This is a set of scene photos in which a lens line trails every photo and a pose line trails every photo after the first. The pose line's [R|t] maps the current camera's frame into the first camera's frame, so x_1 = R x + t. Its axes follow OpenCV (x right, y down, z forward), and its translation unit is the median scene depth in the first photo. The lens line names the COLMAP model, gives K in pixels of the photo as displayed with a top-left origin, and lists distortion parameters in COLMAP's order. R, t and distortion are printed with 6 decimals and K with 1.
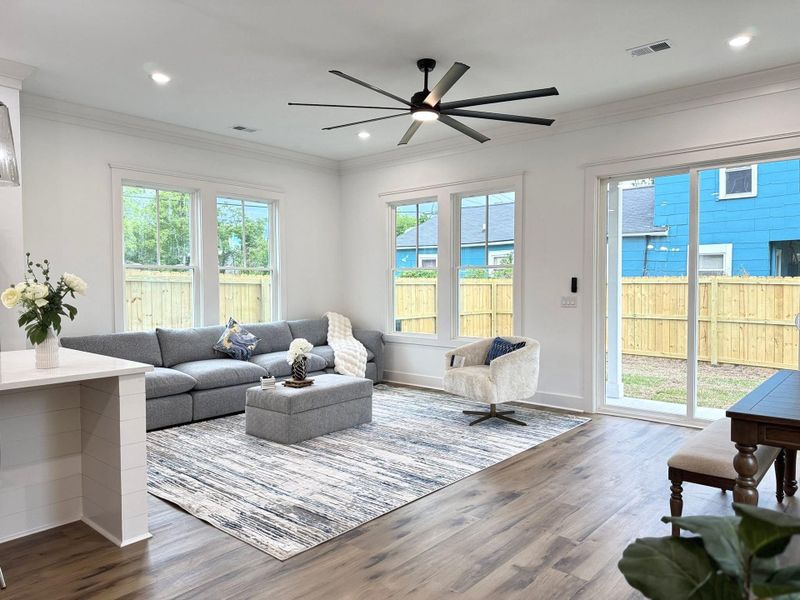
lens RADIAL K [[563.3, 0, 394.7], [0, 563.3, 301.1], [0, 0, 1]] dist [0.060223, -0.053908]
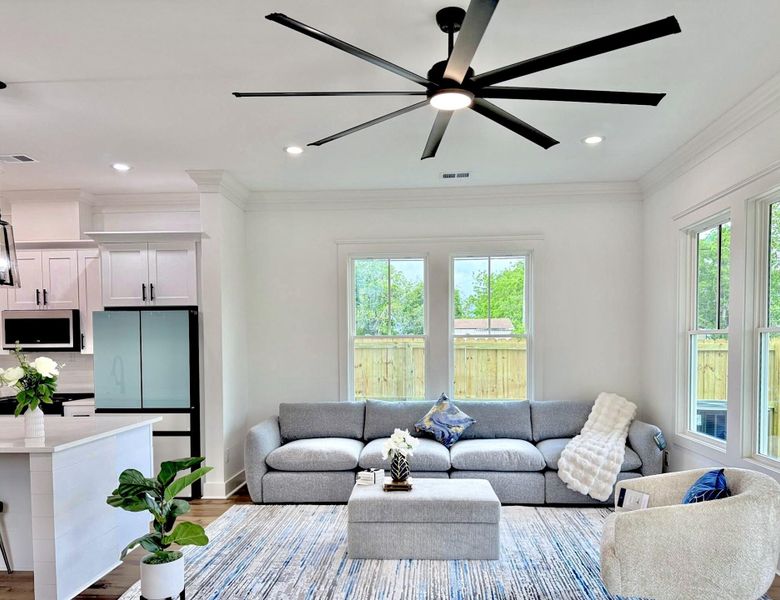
lens RADIAL K [[572.5, 0, 383.7], [0, 572.5, 358.0], [0, 0, 1]] dist [0.045738, -0.016661]
pose [[0.612437, 0.017279, -0.790330, 0.511319], [-0.017593, 0.999811, 0.008225, -0.044720], [0.790323, 0.008867, 0.612626, 0.543738]]
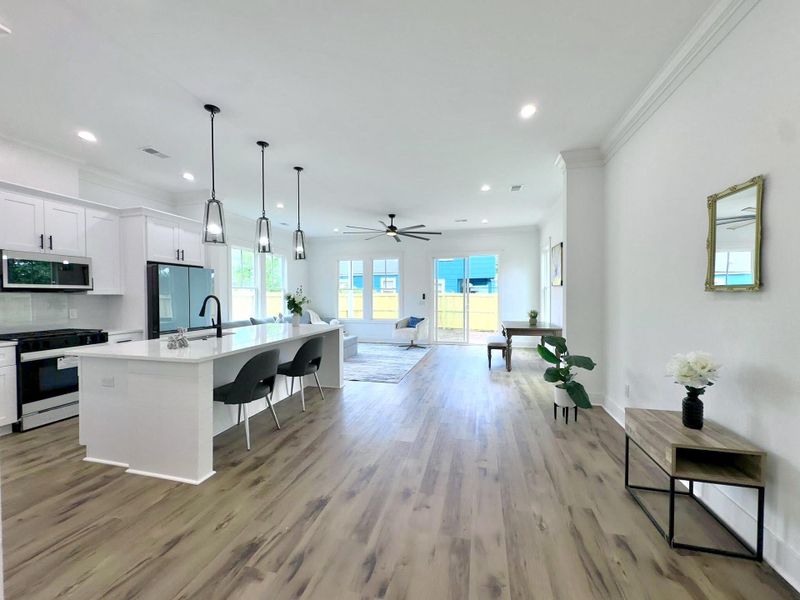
lens RADIAL K [[322.3, 0, 401.8], [0, 322.3, 298.4], [0, 0, 1]] dist [-0.002135, 0.001089]
pose [[0.888167, -0.004834, 0.459495, -0.607155], [0.014830, 0.999725, -0.018149, 0.008234], [-0.459281, 0.022933, 0.887995, -0.376389]]
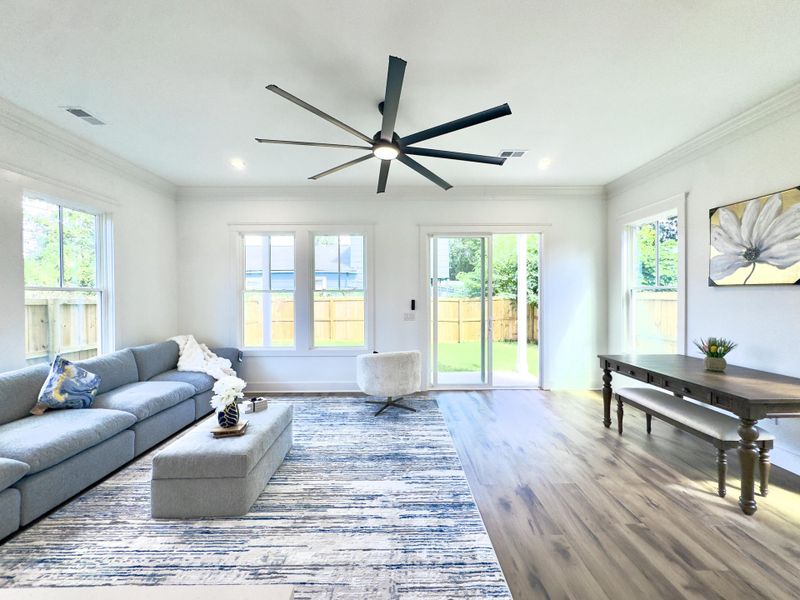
lens RADIAL K [[322.3, 0, 400.9], [0, 322.3, 297.8], [0, 0, 1]] dist [-0.002135, 0.001089]
pose [[0.744528, -0.001592, 0.667590, -0.334095], [0.021475, 0.999537, -0.021566, -0.036976], [-0.667246, 0.030394, 0.744217, 0.525378]]
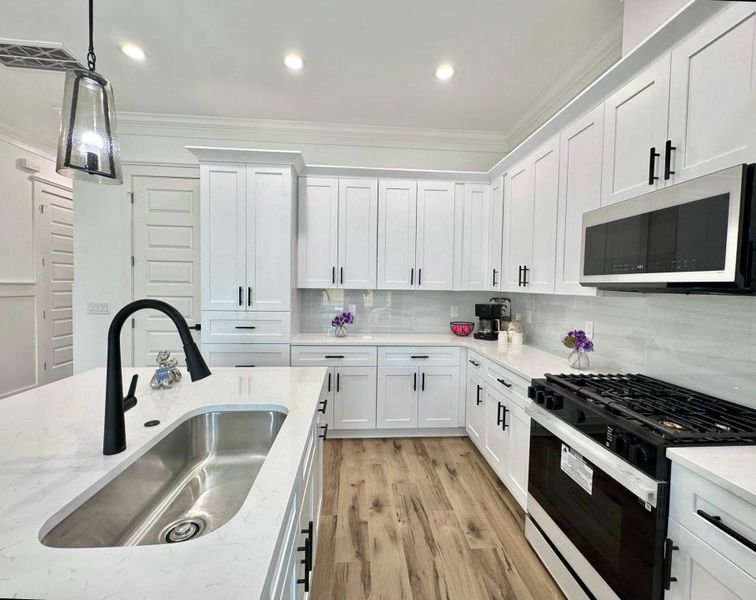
lens RADIAL K [[325.4, 0, 382.4], [0, 325.4, 297.6], [0, 0, 1]] dist [-0.004664, -0.000187]
pose [[-0.684371, 0.016284, -0.728952, -0.610633], [-0.038722, 0.997528, 0.058638, -0.038238], [0.728105, 0.068356, -0.682049, 0.764969]]
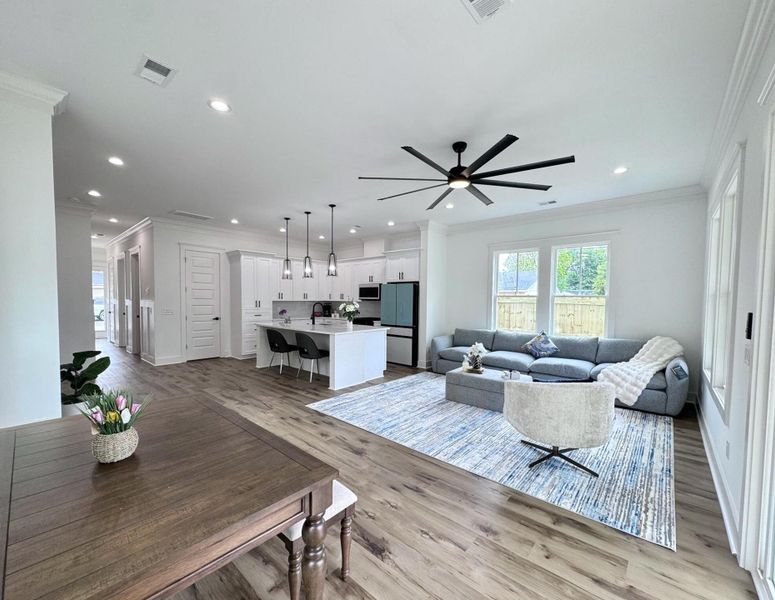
lens RADIAL K [[317.9, 0, 385.4], [0, 317.9, 312.1], [0, 0, 1]] dist [-0.002196, -0.000248]
pose [[-0.000509, 0.042434, -0.999099, 0.803389], [-0.041201, 0.998250, 0.042419, -0.050154], [0.999151, 0.041186, 0.001240, 0.827303]]
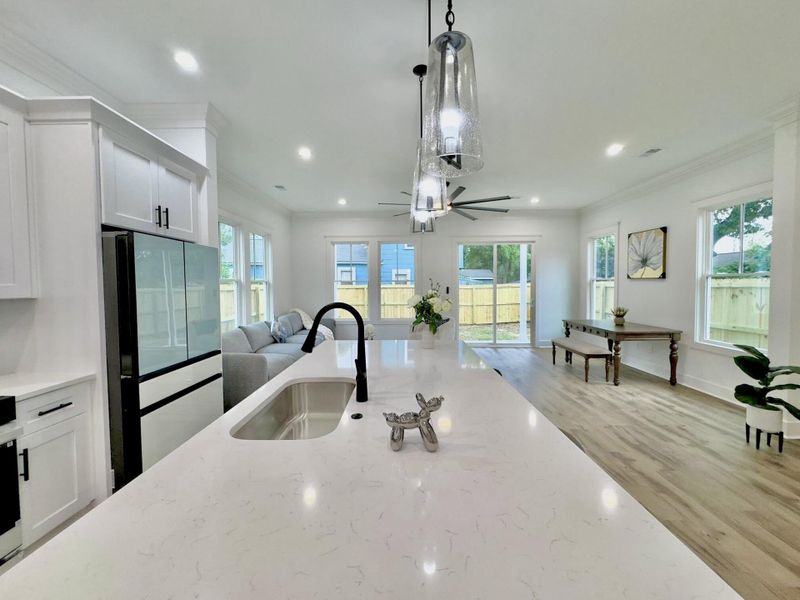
lens RADIAL K [[322.3, 0, 401.4], [0, 322.3, 294.9], [0, 0, 1]] dist [-0.002135, 0.001089]
pose [[0.754871, -0.021554, 0.655519, -0.823102], [0.022071, 0.999729, 0.007456, -0.030021], [-0.655501, 0.008839, 0.755142, 0.226095]]
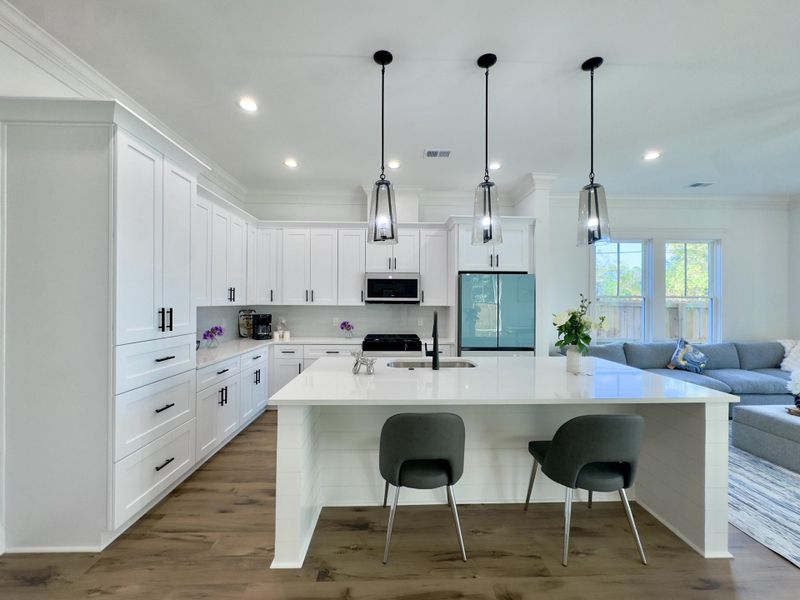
lens RADIAL K [[322.3, 0, 401.9], [0, 322.3, 302.6], [0, 0, 1]] dist [-0.002135, 0.001089]
pose [[0.683768, 0.009391, -0.729639, -0.275207], [-0.029360, 0.999462, -0.014651, -0.024724], [0.729108, 0.031440, 0.683676, 0.080652]]
